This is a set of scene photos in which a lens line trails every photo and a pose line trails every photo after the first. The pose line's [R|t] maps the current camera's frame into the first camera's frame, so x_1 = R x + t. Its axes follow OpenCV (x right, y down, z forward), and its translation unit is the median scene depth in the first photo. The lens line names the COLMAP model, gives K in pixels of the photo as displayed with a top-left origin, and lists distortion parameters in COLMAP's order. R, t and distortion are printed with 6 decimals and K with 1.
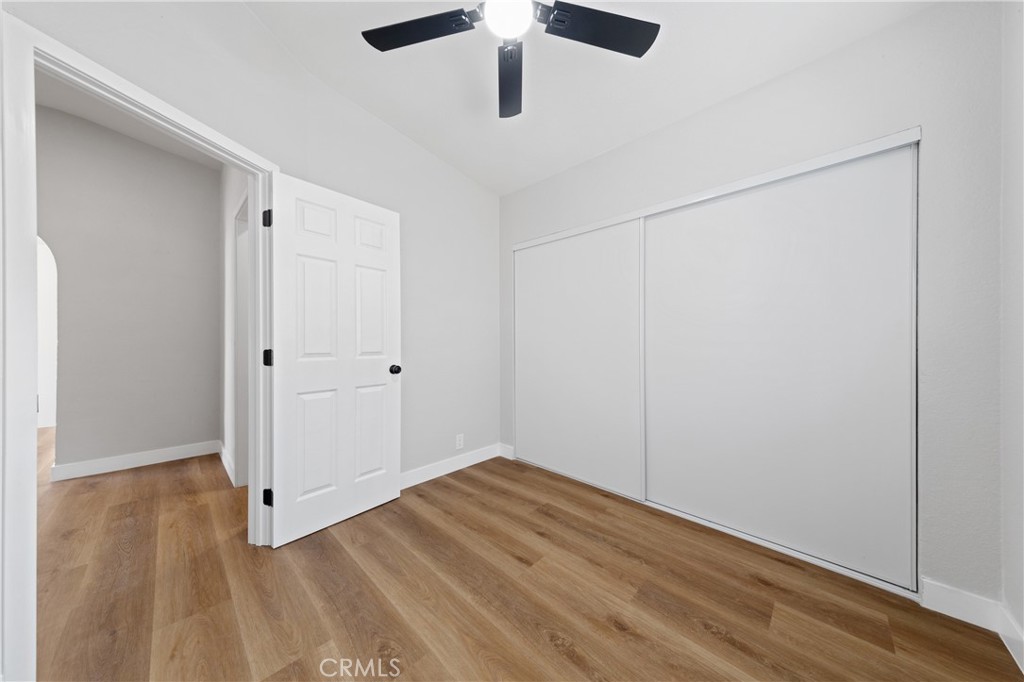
lens RADIAL K [[321.0, 0, 506.9], [0, 321.0, 341.4], [0, 0, 1]] dist [0.001981, -0.000116]
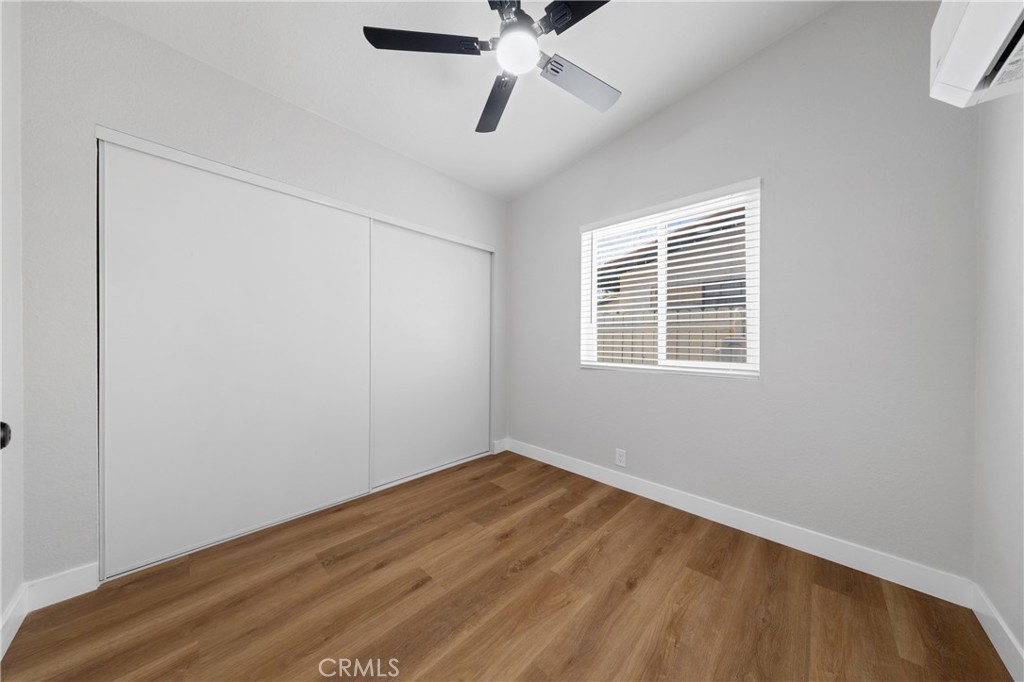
lens RADIAL K [[321.0, 0, 506.8], [0, 321.0, 339.3], [0, 0, 1]] dist [0.001981, -0.000116]
pose [[0.021453, -0.009849, 0.999721, -0.859212], [-0.006754, 0.999927, 0.009996, -0.015054], [-0.999747, -0.006967, 0.021385, 0.761789]]
